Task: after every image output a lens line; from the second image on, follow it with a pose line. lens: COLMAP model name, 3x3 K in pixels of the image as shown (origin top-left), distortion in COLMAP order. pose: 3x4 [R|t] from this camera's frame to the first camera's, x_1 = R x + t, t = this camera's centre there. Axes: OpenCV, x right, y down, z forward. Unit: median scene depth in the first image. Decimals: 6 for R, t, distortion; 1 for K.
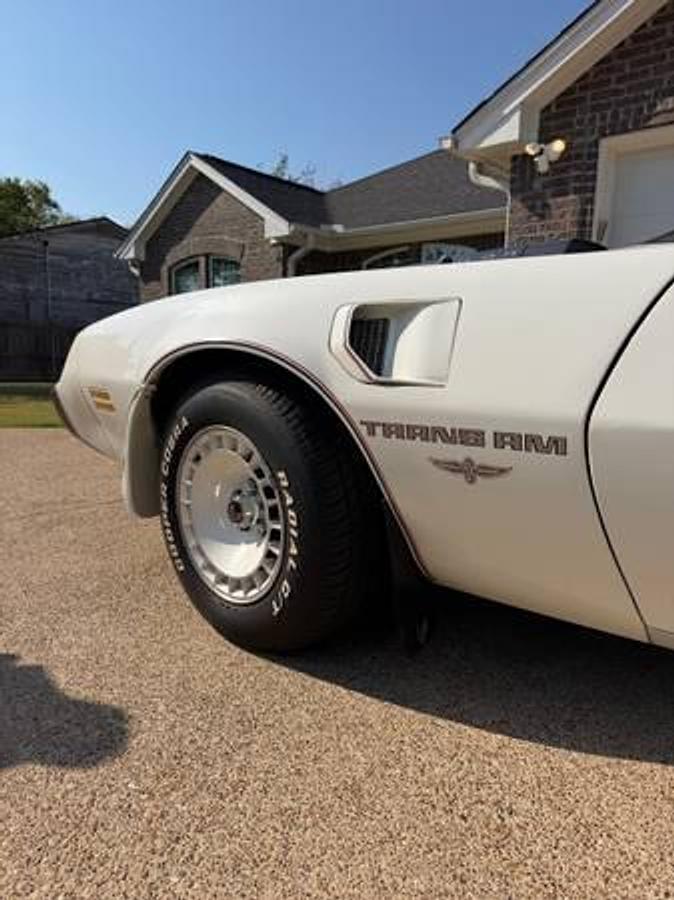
lens RADIAL K [[624.2, 0, 337.0], [0, 624.2, 450.0], [0, 0, 1]] dist [0.064185, -0.095626]
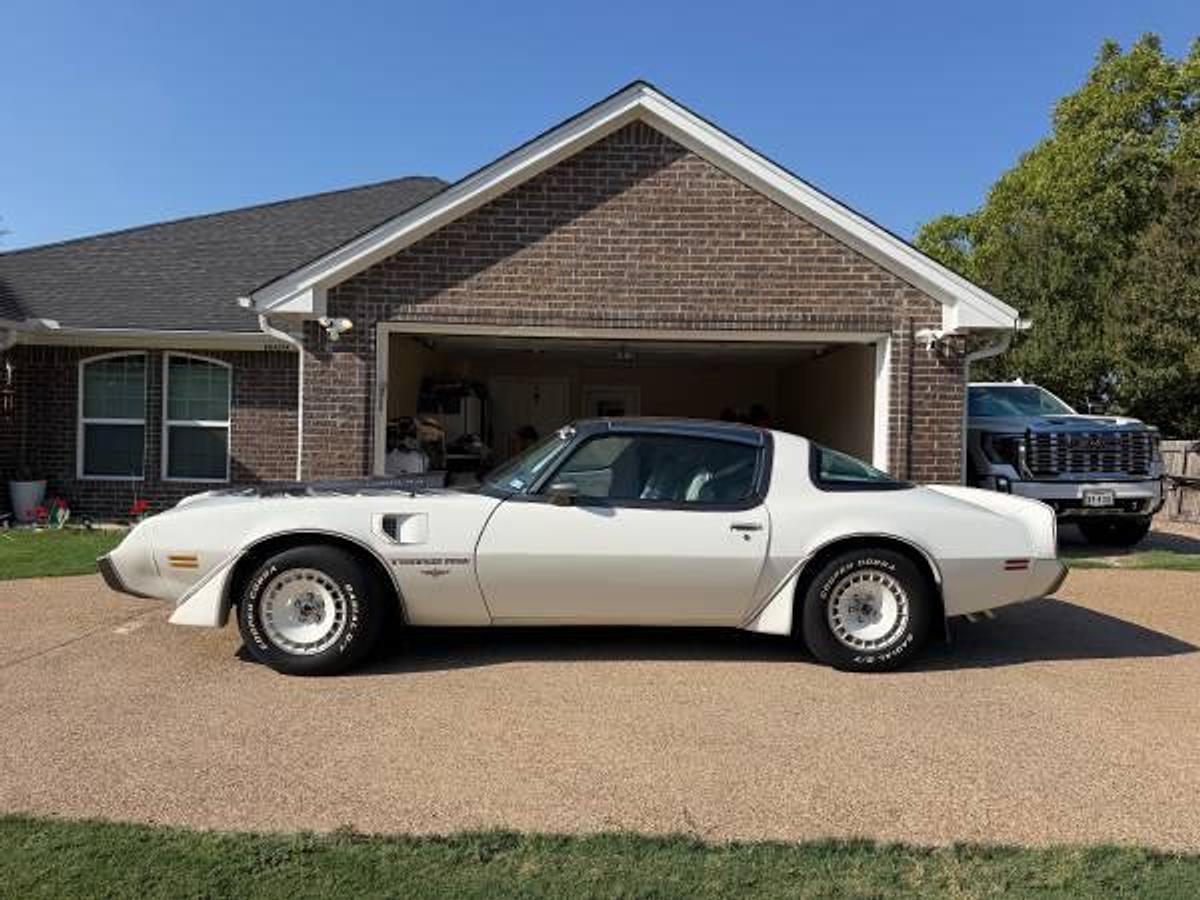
lens RADIAL K [[827.9, 0, 603.7], [0, 827.9, 453.4], [0, 0, 1]] dist [0.075606, -0.097393]
pose [[0.735401, -0.013691, 0.677494, -1.196589], [0.099662, 0.991109, -0.088152, -0.065339], [-0.670264, 0.132348, 0.730226, -1.577901]]
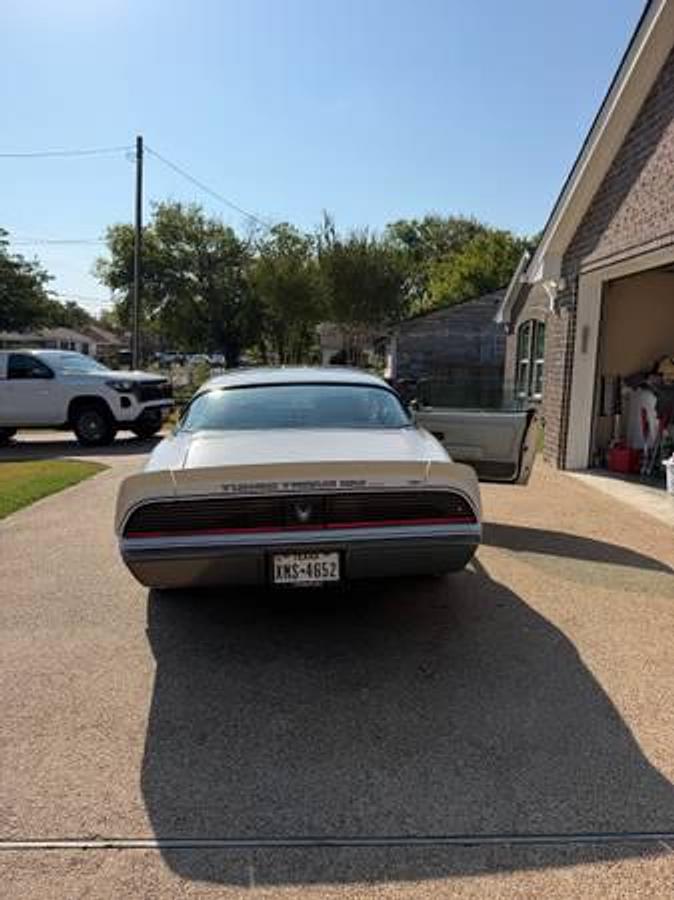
lens RADIAL K [[631.3, 0, 337.0], [0, 631.3, 450.0], [0, 0, 1]] dist [-0.006776, -0.003782]
pose [[0.681079, 0.078337, -0.728007, 3.345253], [-0.096886, 0.995160, 0.016443, -0.128273], [0.725771, 0.059335, 0.685372, -1.281317]]
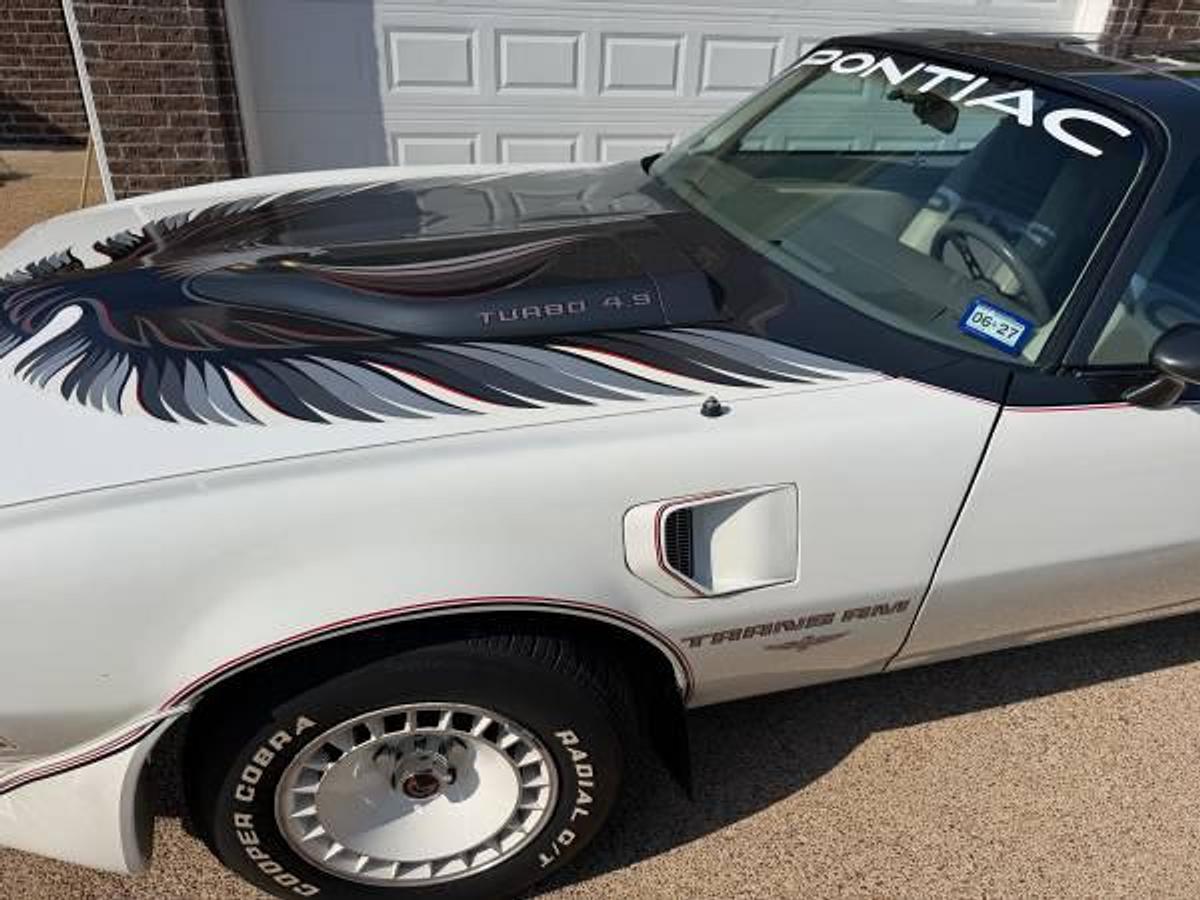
lens RADIAL K [[832.3, 0, 600.0], [0, 832.3, 450.0], [0, 0, 1]] dist [0.064185, -0.095626]
pose [[0.597545, -0.397379, 0.696441, -0.485473], [0.092805, 0.896996, 0.432187, -0.531894], [-0.796447, -0.193617, 0.572874, 0.396823]]
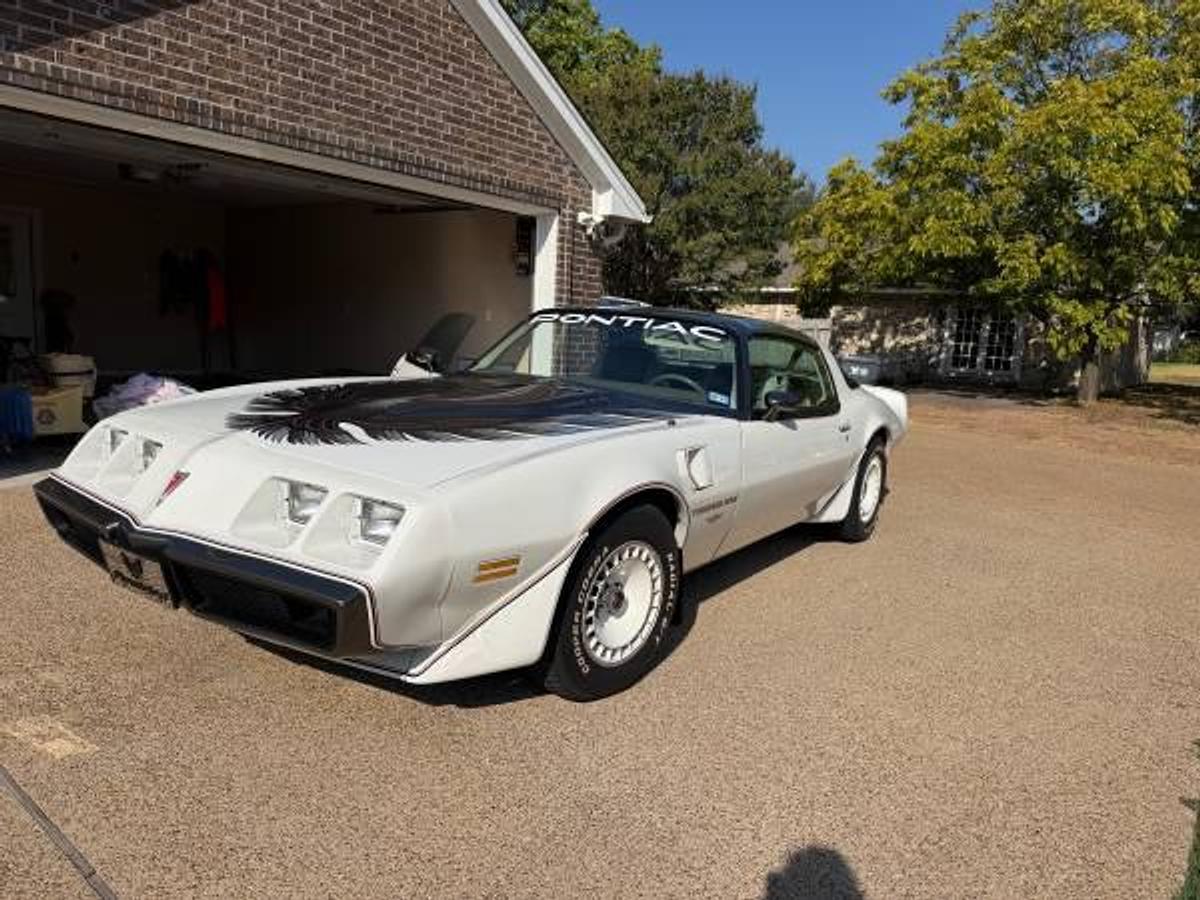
lens RADIAL K [[829.5, 0, 600.0], [0, 829.5, 450.0], [0, 0, 1]] dist [0.066881, -0.106826]
pose [[-0.056726, -0.172960, 0.983294, -1.777605], [0.082927, 0.980660, 0.177281, -0.518982], [-0.994940, 0.091598, -0.041285, 1.015797]]
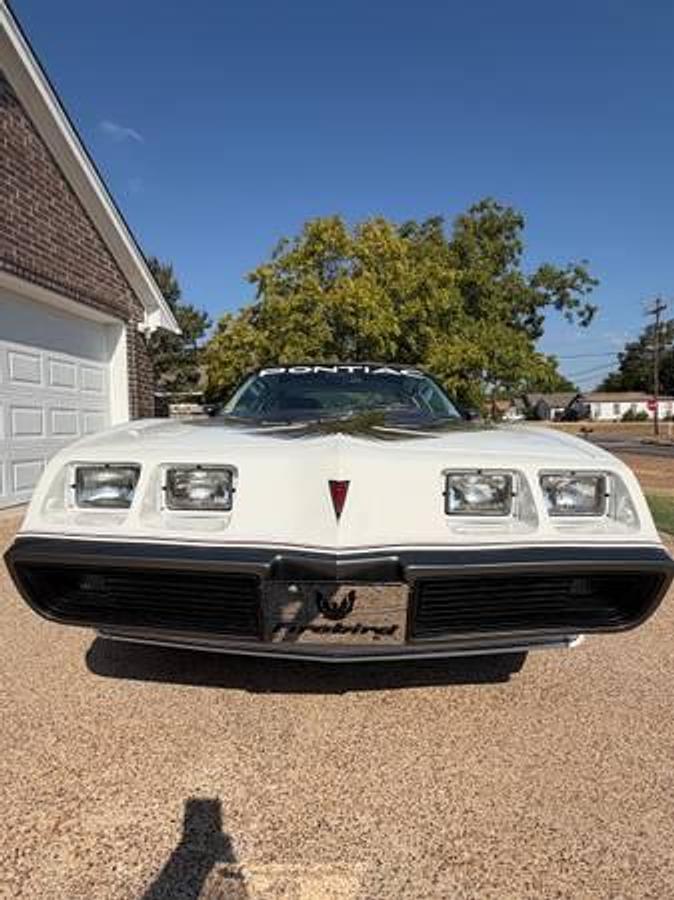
lens RADIAL K [[499.6, 0, 336.4], [0, 499.6, 444.7], [0, 0, 1]] dist [-0.003440, -0.000064]
pose [[-0.585261, -0.044871, 0.809603, -0.889941], [0.114793, 0.983826, 0.137510, -0.430444], [-0.802679, 0.173416, -0.570644, 2.087383]]
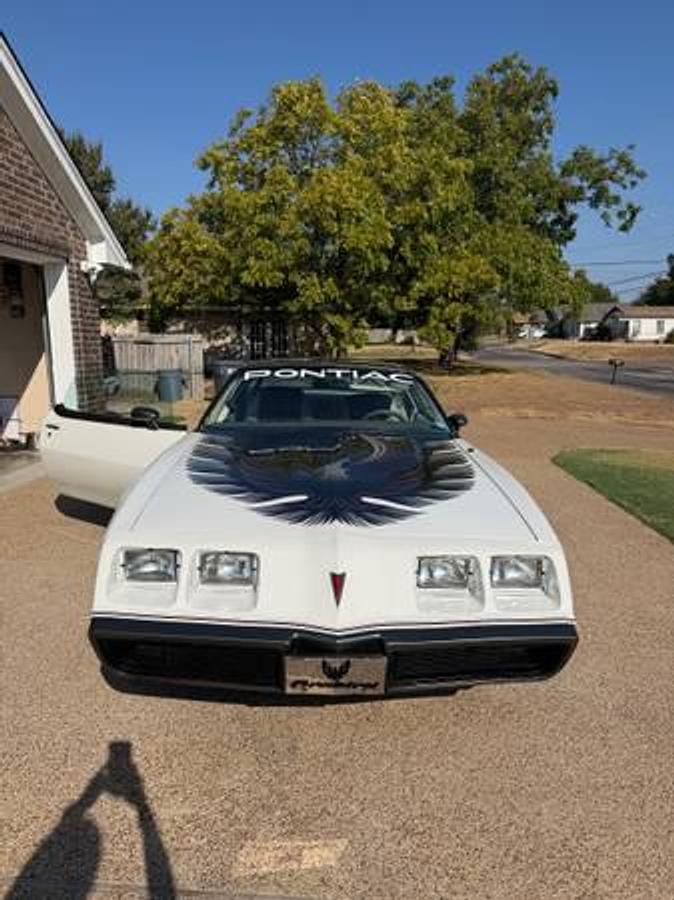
lens RADIAL K [[622.1, 0, 337.0], [0, 622.1, 450.0], [0, 0, 1]] dist [0.066881, -0.106826]
pose [[-0.618171, -0.160349, 0.769515, -1.203083], [0.093941, 0.956884, 0.274858, -0.844916], [-0.780410, 0.242199, -0.576455, 2.323212]]
